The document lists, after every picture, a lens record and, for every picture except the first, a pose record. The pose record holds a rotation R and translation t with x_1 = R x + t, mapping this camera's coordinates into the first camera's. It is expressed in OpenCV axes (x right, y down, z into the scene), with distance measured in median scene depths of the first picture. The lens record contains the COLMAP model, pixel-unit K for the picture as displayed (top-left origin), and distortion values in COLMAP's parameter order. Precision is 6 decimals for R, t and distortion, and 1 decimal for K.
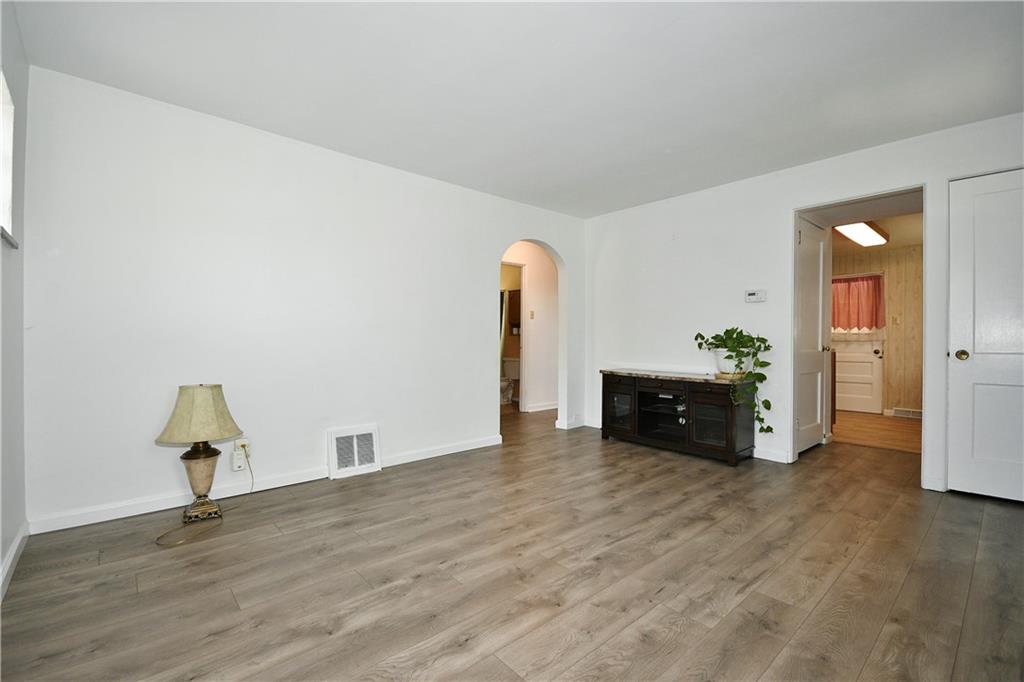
lens RADIAL K [[445.1, 0, 512.6], [0, 445.1, 344.0], [0, 0, 1]] dist [0.000575, -0.001447]
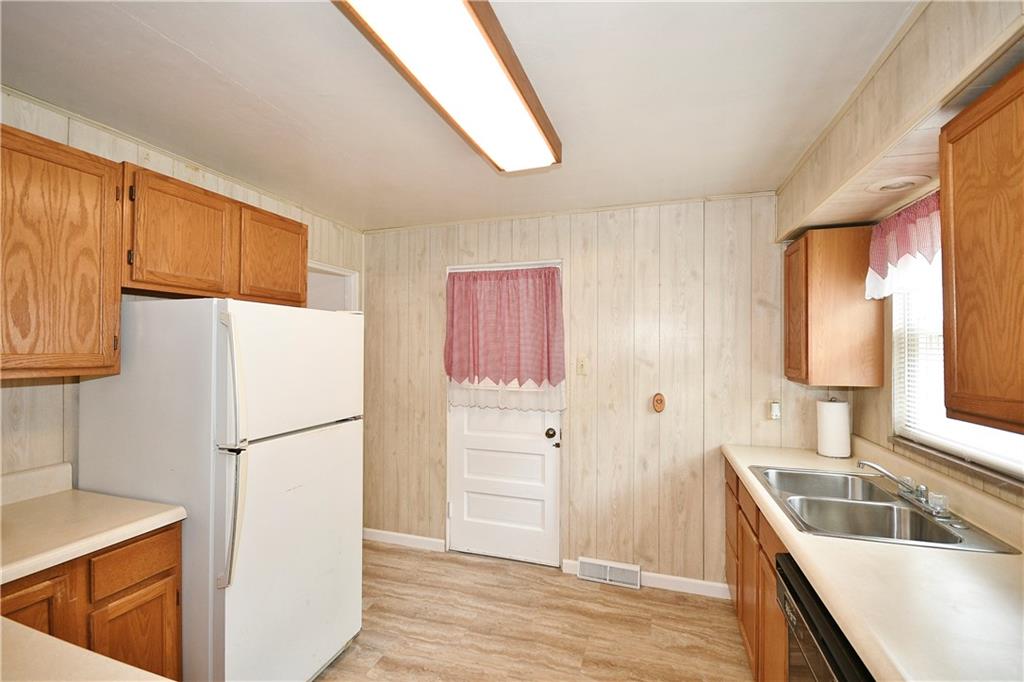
lens RADIAL K [[445.1, 0, 507.9], [0, 445.1, 346.1], [0, 0, 1]] dist [0.000575, -0.001447]
pose [[0.867937, -0.001232, 0.496673, 0.552671], [0.002670, 0.999994, -0.002185, -0.072784], [-0.496667, 0.003222, 0.867935, 0.622916]]
